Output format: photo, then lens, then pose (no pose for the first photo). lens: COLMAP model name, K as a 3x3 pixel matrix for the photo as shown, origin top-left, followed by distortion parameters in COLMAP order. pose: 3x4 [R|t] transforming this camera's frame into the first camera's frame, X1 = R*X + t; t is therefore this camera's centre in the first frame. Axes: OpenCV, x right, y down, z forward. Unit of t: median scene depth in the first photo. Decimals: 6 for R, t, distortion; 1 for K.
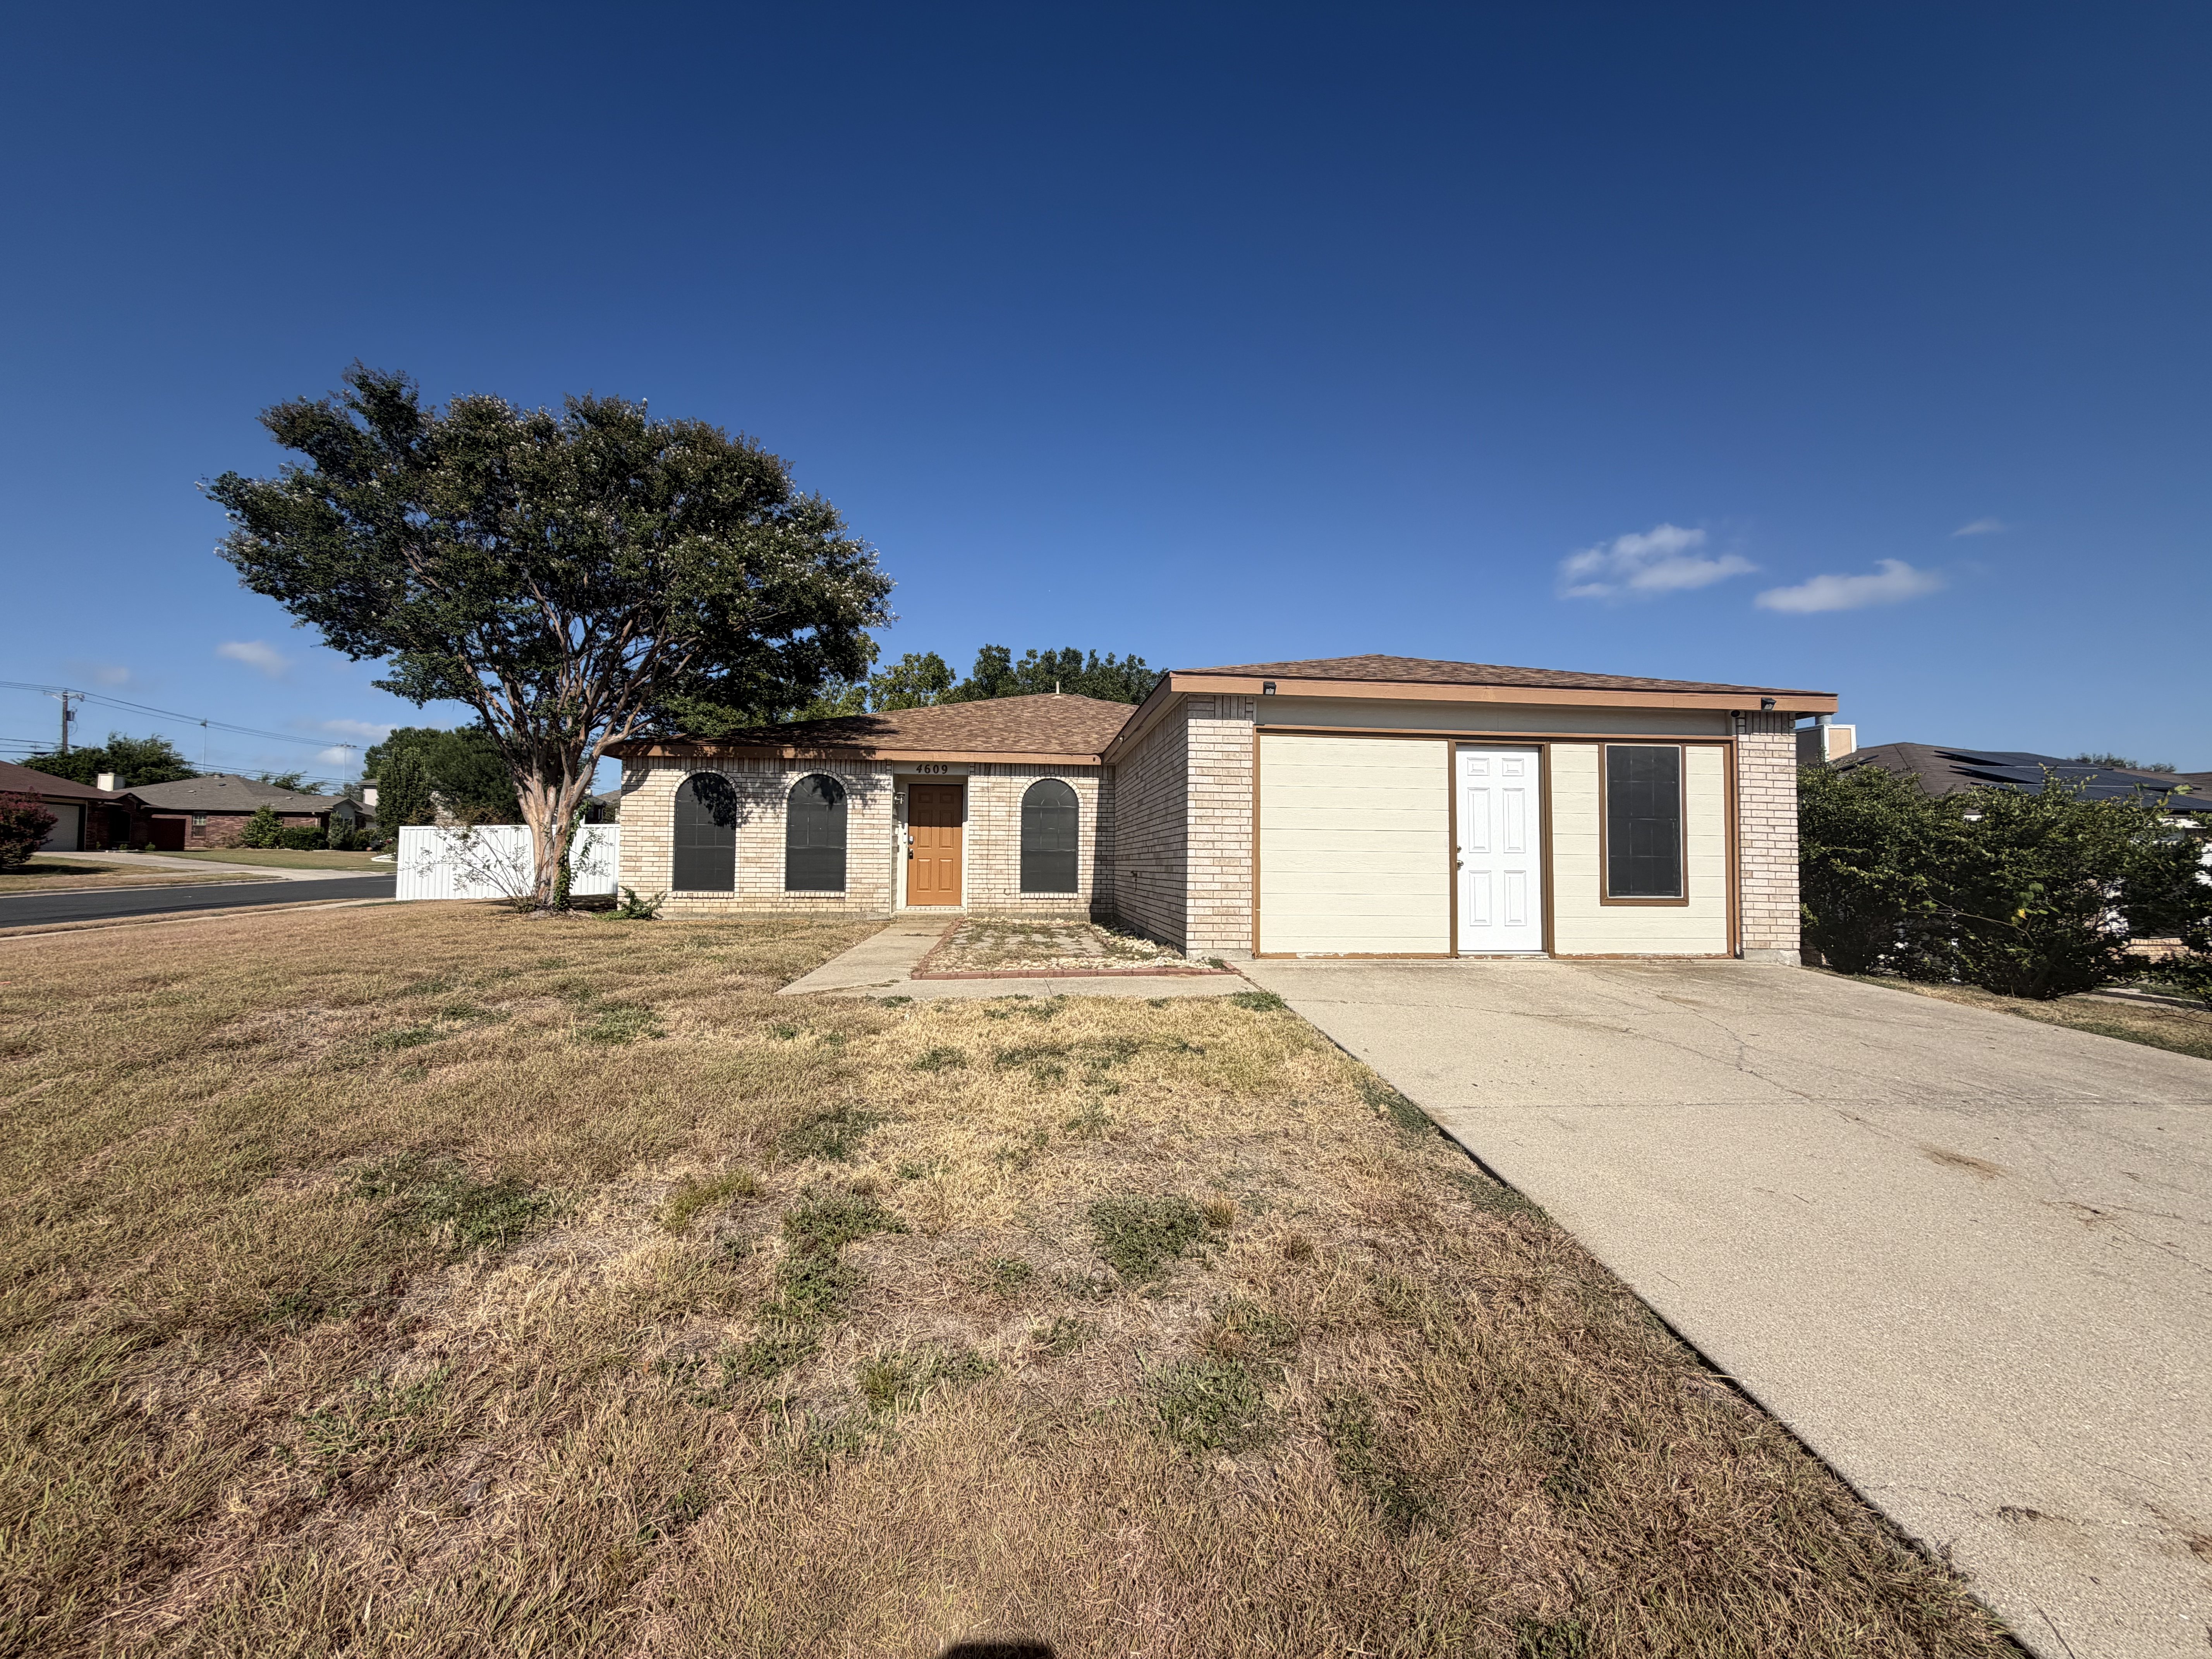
lens RADIAL K [[890.5, 0, 1106.8], [0, 890.5, 825.9], [0, 0, 1]] dist [0.004482, 0.000083]
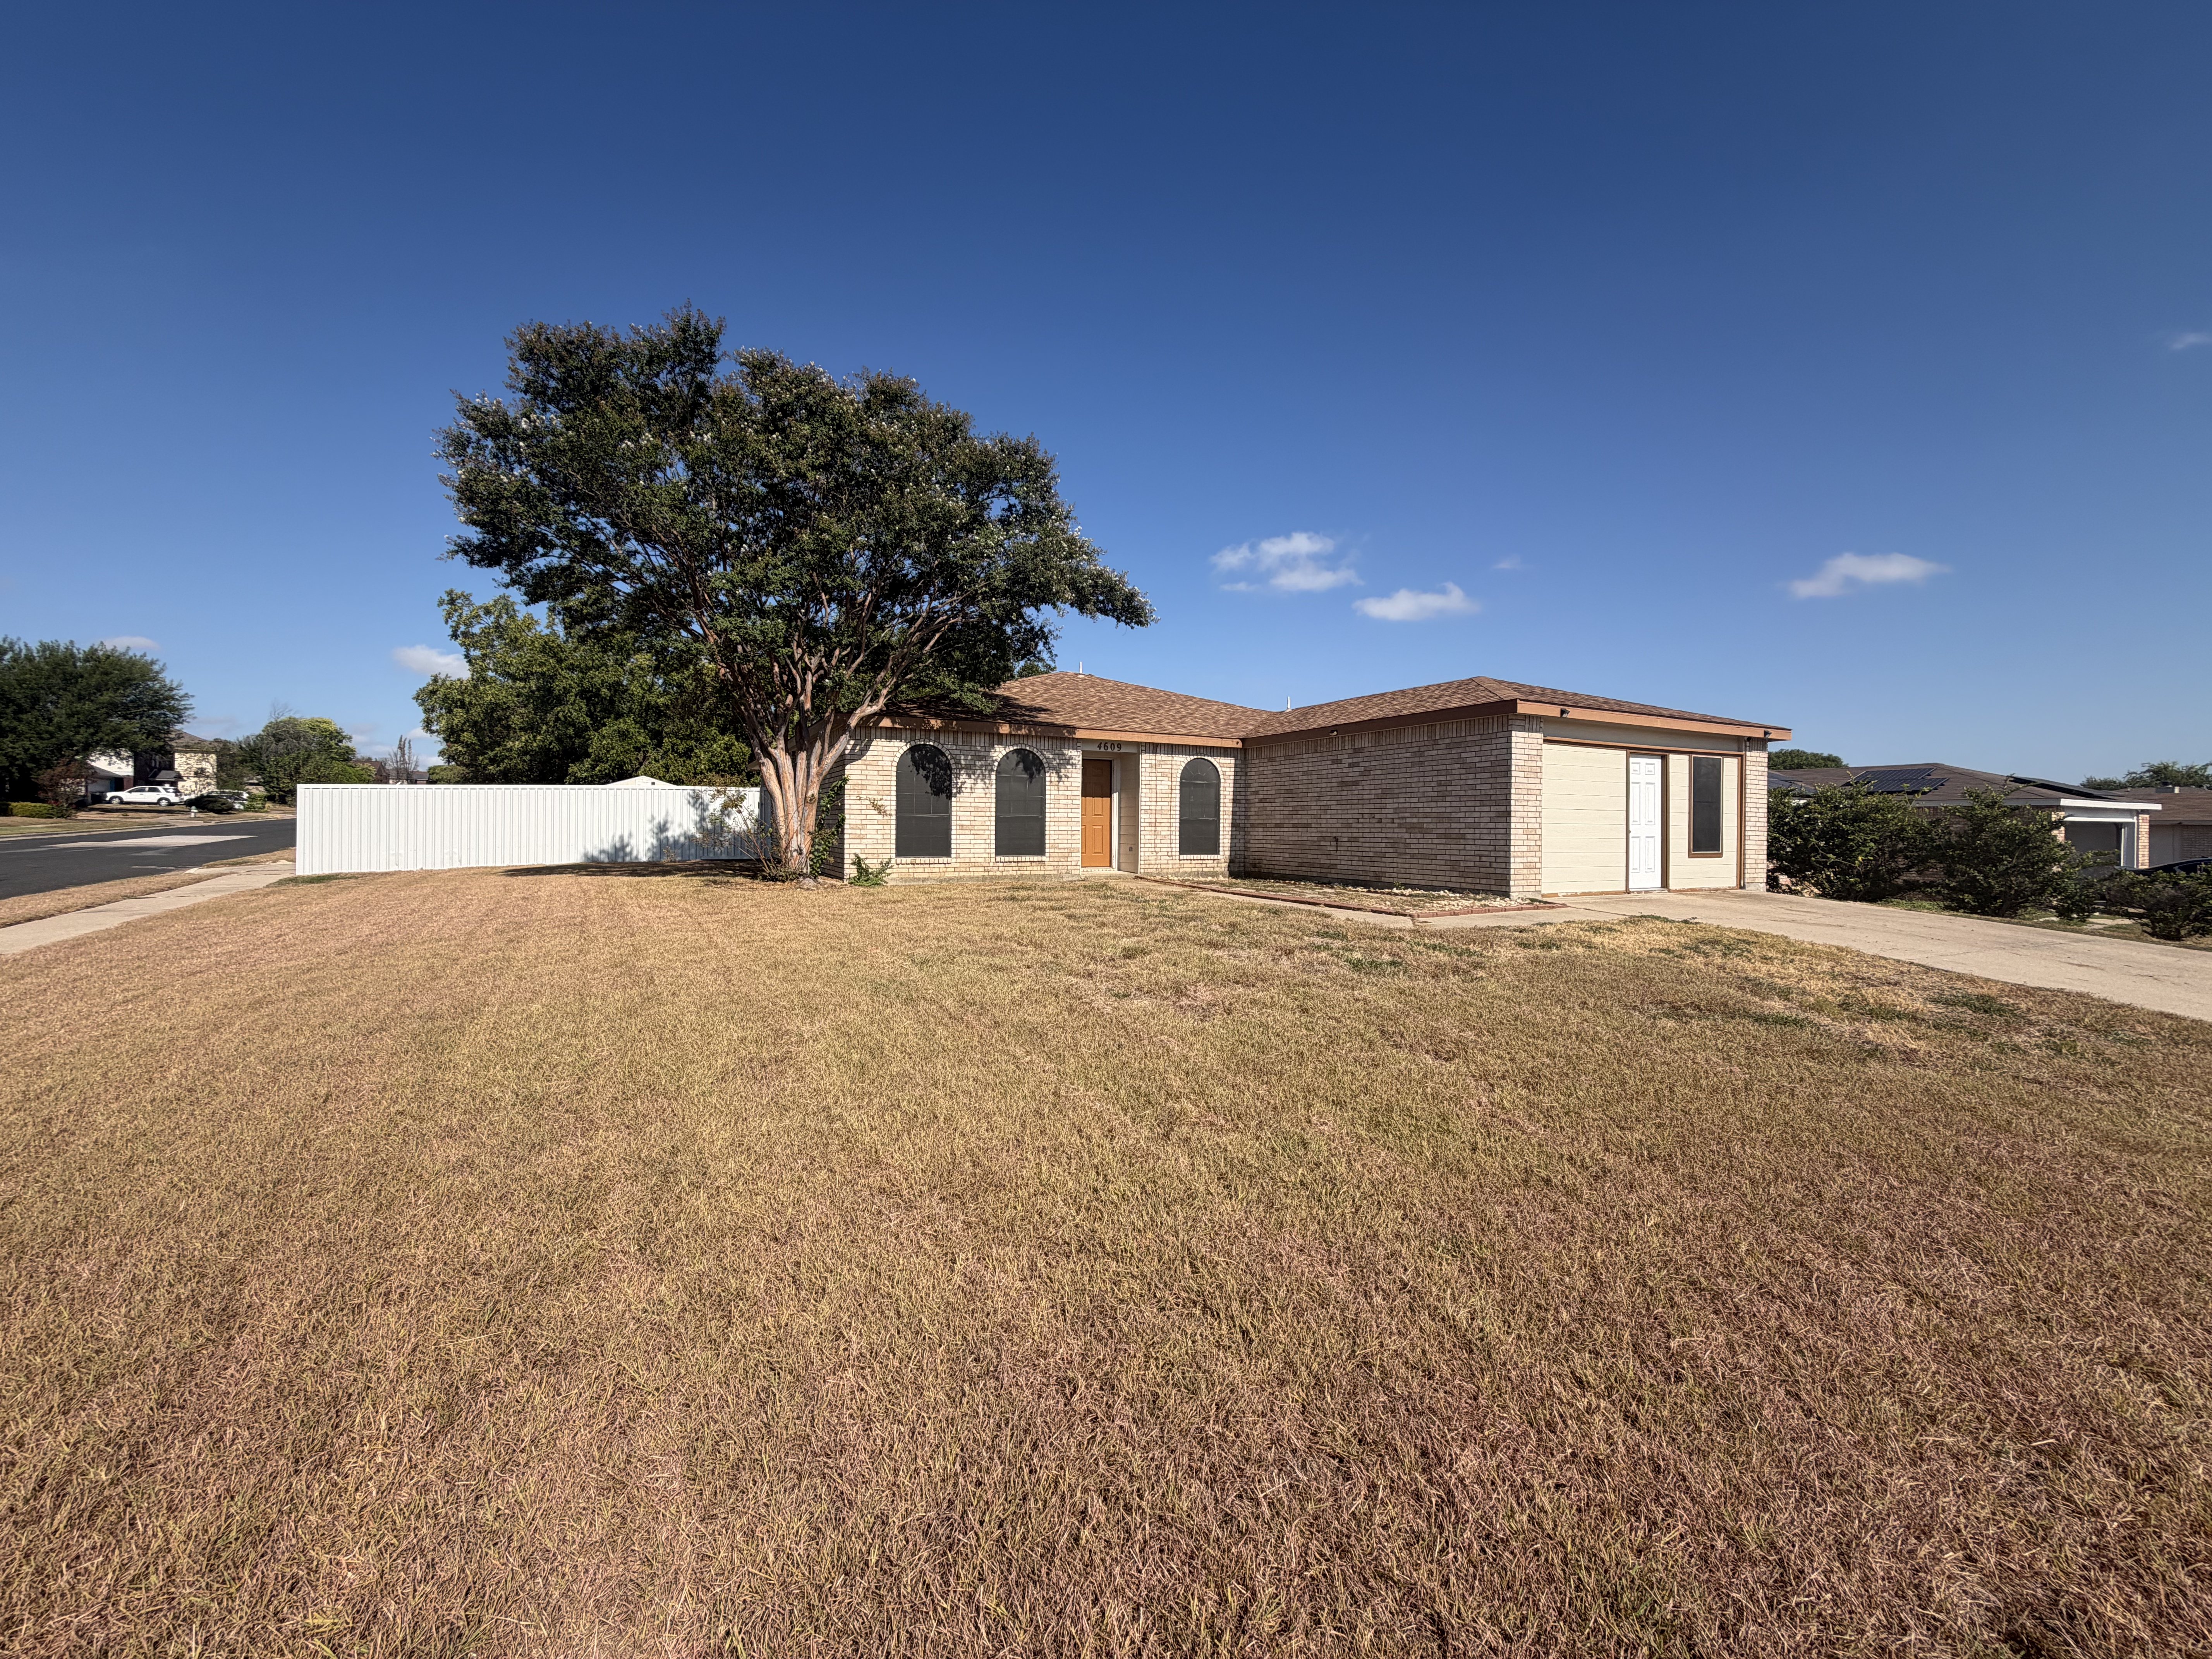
lens RADIAL K [[890.5, 0, 1102.9], [0, 890.5, 826.5], [0, 0, 1]] dist [0.004482, 0.000083]
pose [[0.929491, -0.001553, 0.368841, -0.637704], [-0.015332, 0.998964, 0.042844, -0.011474], [-0.368526, -0.045478, 0.928504, -0.052960]]
